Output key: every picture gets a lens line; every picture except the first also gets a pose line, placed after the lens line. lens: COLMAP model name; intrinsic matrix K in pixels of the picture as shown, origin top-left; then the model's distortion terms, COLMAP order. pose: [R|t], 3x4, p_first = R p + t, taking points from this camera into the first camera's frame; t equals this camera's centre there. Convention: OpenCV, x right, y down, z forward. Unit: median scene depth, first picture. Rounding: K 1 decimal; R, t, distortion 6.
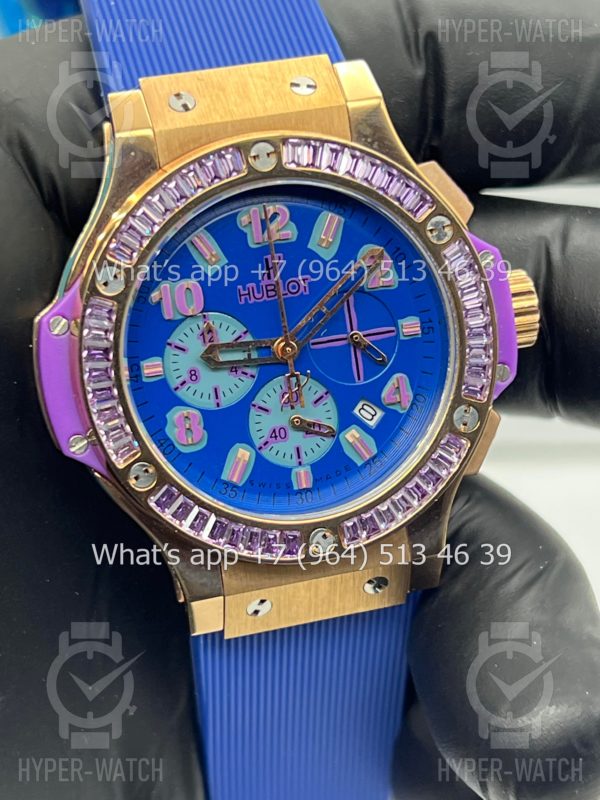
lens RADIAL K [[1866.7, 0, 304.4], [0, 1866.7, 407.5], [0, 0, 1]] dist [0.137569, 0.000000]
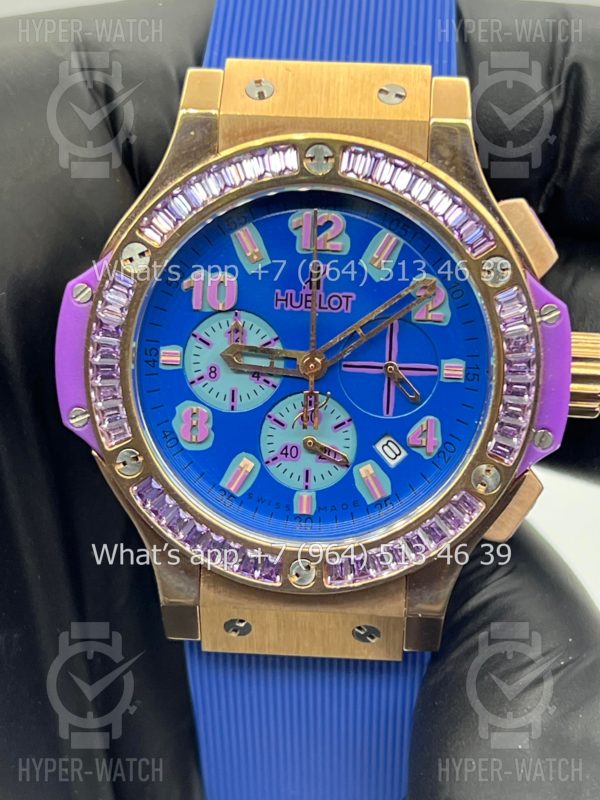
lens RADIAL K [[1866.7, 0, 303.6], [0, 1866.7, 397.9], [0, 0, 1]] dist [0.137569, 0.000000]
pose [[0.943326, 0.206896, -0.259480, 0.233304], [-0.208257, 0.977814, 0.022552, -0.035409], [0.258389, 0.032765, 0.965485, 0.090608]]
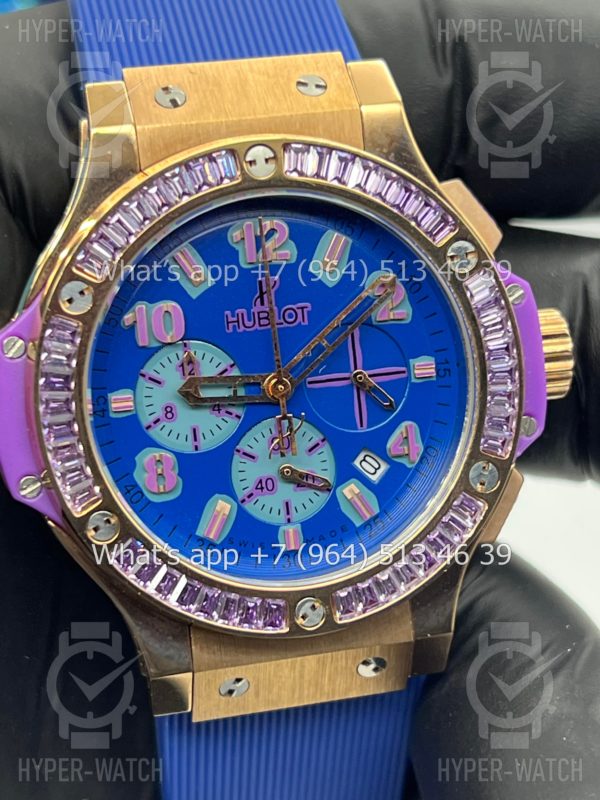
lens RADIAL K [[1866.7, 0, 303.9], [0, 1866.7, 400.5], [0, 0, 1]] dist [0.137569, 0.000000]
pose [[0.999028, 0.042923, -0.010019, 0.010932], [-0.043286, 0.998284, -0.039436, 0.008370], [0.008309, 0.039832, 0.999172, 0.139722]]
